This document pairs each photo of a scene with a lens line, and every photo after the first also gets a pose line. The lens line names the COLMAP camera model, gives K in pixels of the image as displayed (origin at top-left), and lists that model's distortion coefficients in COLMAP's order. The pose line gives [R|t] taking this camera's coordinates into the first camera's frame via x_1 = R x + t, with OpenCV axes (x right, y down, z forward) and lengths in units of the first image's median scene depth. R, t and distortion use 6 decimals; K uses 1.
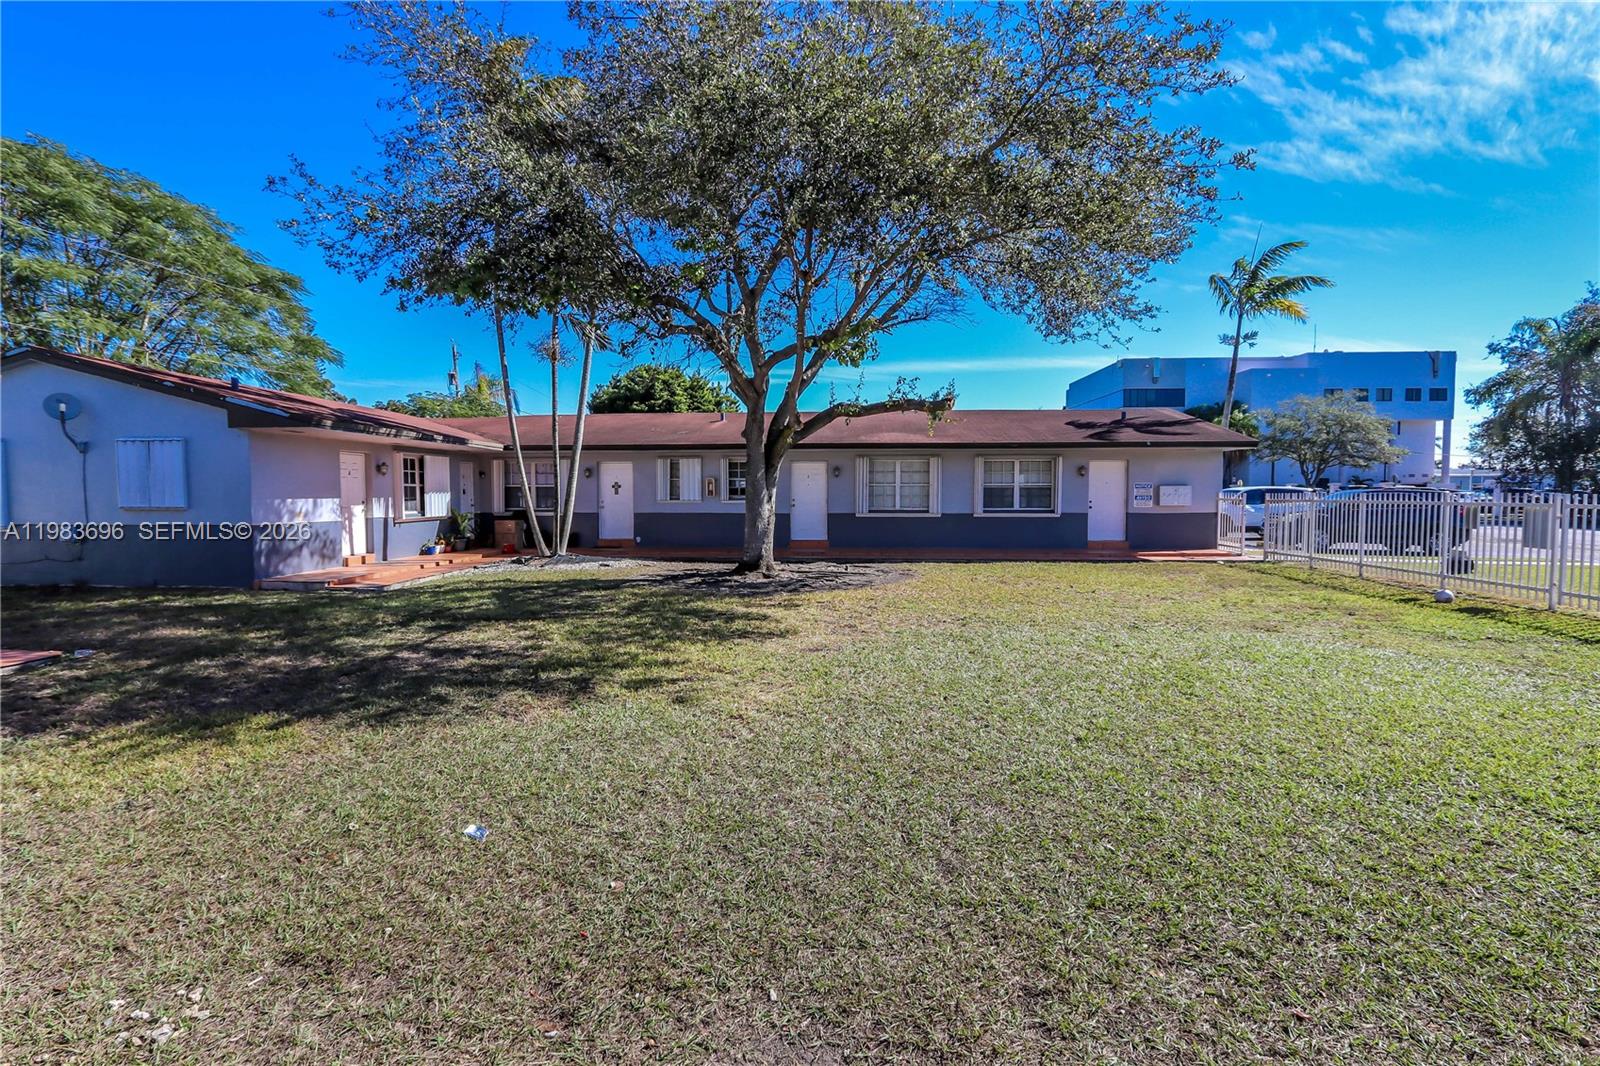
lens RADIAL K [[761.8, 0, 772.9], [0, 761.8, 531.3], [0, 0, 1]] dist [-0.003476, -0.000367]
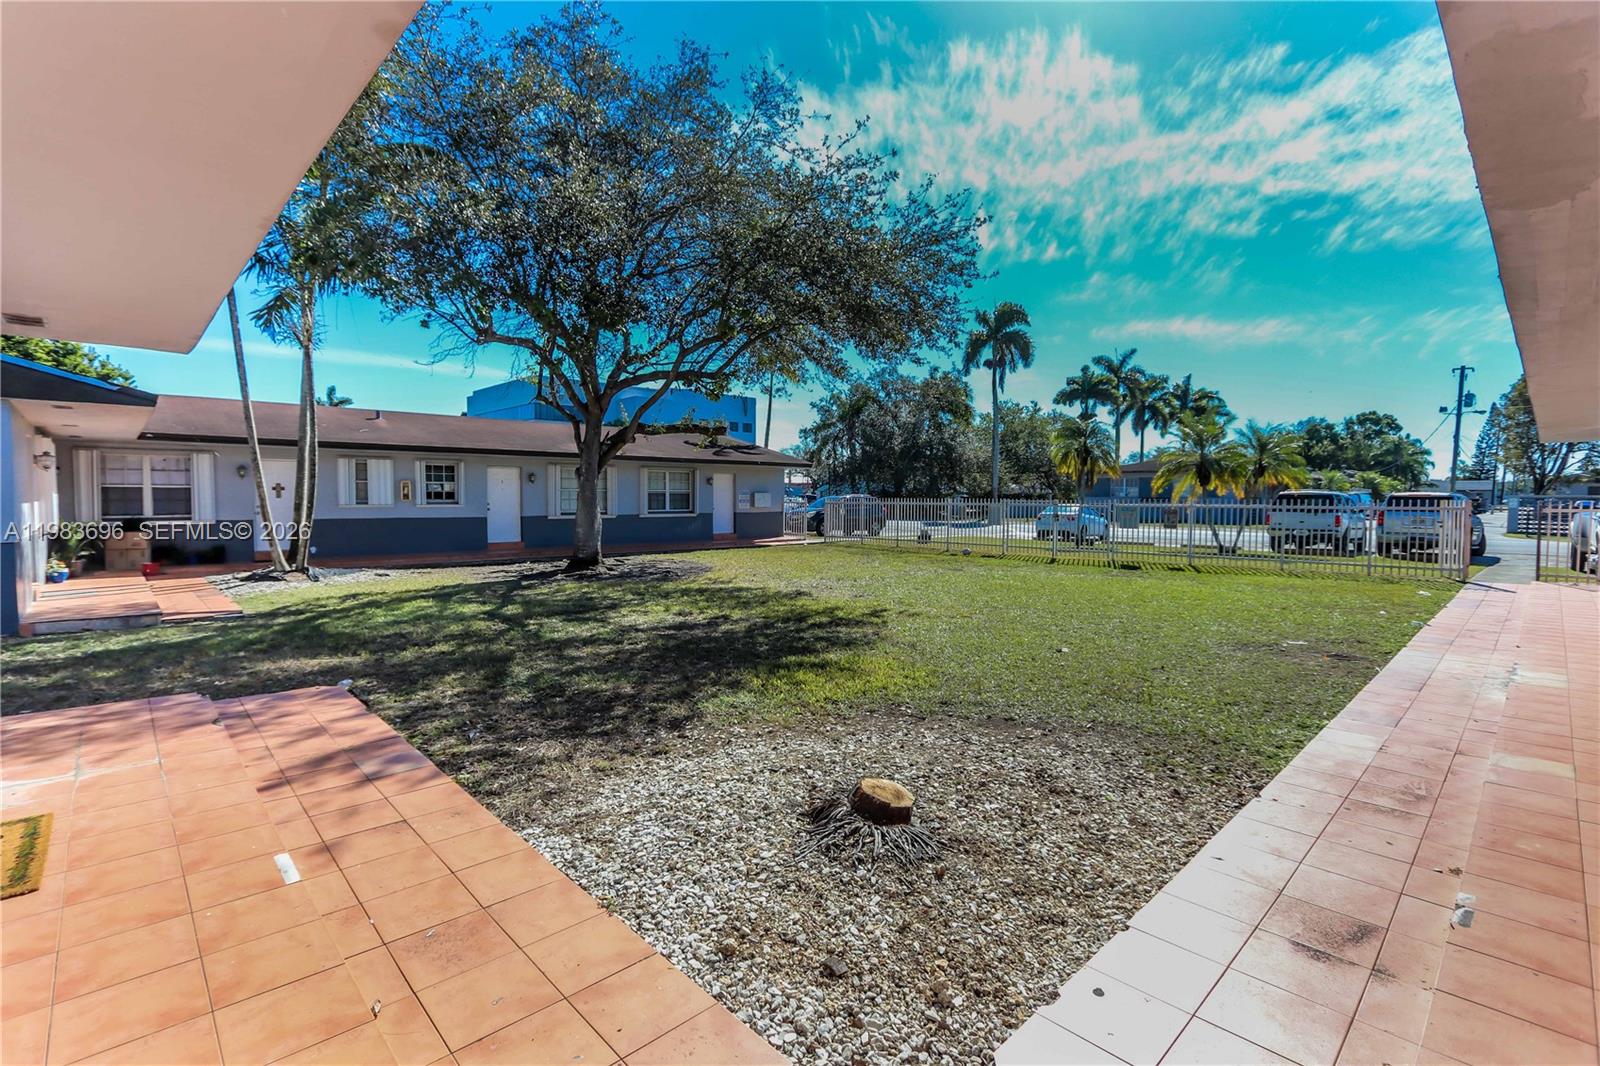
lens RADIAL K [[738.9, 0, 800.0], [0, 738.9, 533.0], [0, 0, 1]] dist [-0.000407, -0.000008]
pose [[0.676805, -0.032689, 0.735436, -0.430996], [0.033993, 0.999336, 0.013136, -0.000742], [-0.735377, 0.016109, 0.677466, 0.020477]]
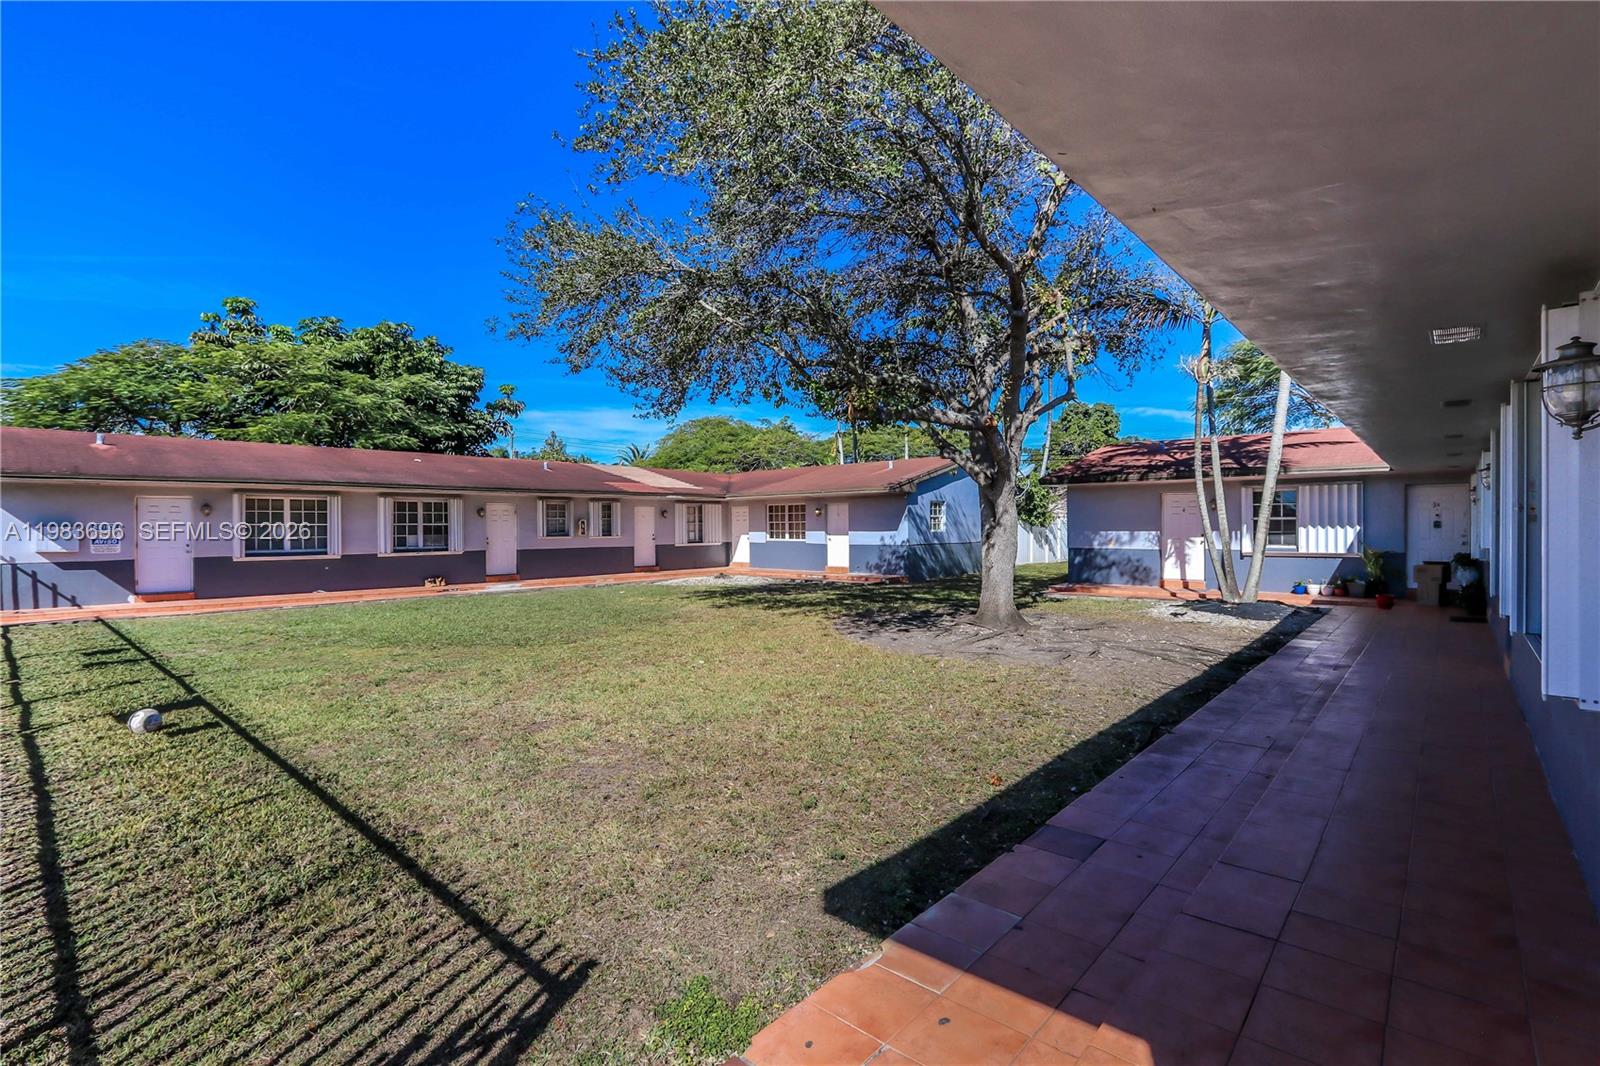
lens RADIAL K [[761.8, 0, 772.9], [0, 761.8, 531.3], [0, 0, 1]] dist [-0.003476, -0.000367]
pose [[-0.614680, 0.012923, -0.788670, 0.588336], [-0.033446, 0.998539, 0.042430, -0.055675], [0.788067, 0.052458, -0.613350, 0.942185]]
